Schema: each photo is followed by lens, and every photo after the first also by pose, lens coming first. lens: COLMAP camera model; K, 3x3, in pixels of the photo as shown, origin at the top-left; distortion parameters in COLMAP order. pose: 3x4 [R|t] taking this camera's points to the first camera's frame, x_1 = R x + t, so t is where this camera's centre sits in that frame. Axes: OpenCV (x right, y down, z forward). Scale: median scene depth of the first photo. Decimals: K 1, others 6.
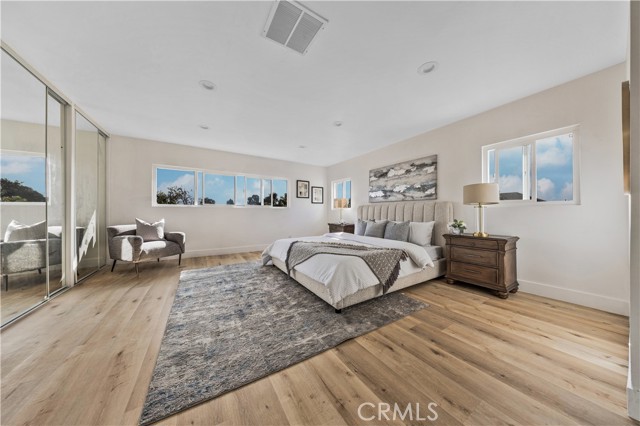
lens RADIAL K [[194.7, 0, 316.8], [0, 194.7, 212.5], [0, 0, 1]] dist [-0.009269, -0.000341]
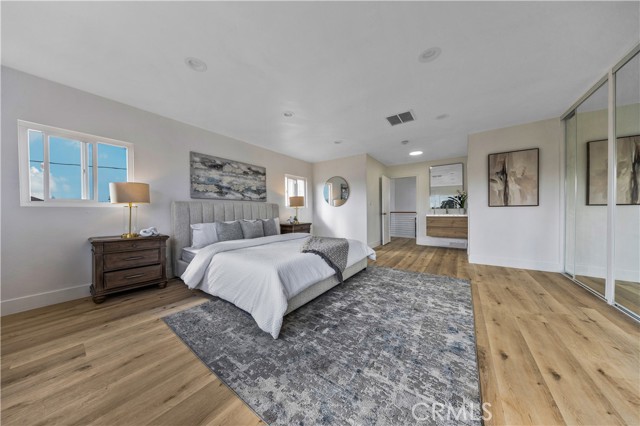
lens RADIAL K [[194.7, 0, 319.9], [0, 194.7, 213.3], [0, 0, 1]] dist [-0.009269, -0.000341]
pose [[-0.382386, -0.010556, 0.923942, -0.669003], [0.004548, 0.999901, 0.013306, -0.002753], [-0.923991, 0.009290, -0.382300, 1.025191]]
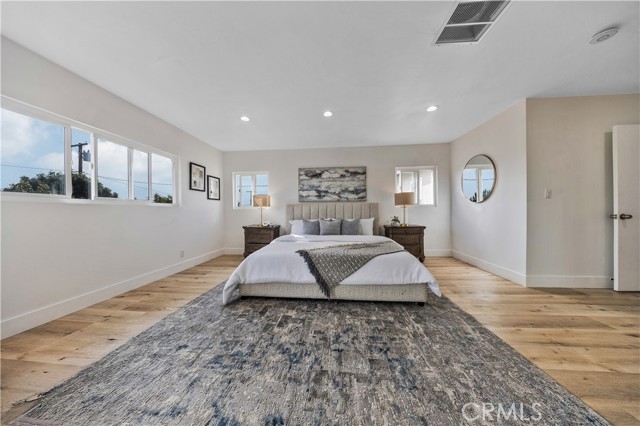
lens RADIAL K [[194.7, 0, 319.6], [0, 194.7, 212.8], [0, 0, 1]] dist [-0.009269, -0.000341]
pose [[0.594367, -0.010267, 0.804128, -0.545740], [0.008518, 0.999943, 0.006472, -0.000388], [-0.804149, 0.003003, 0.594420, 0.416262]]
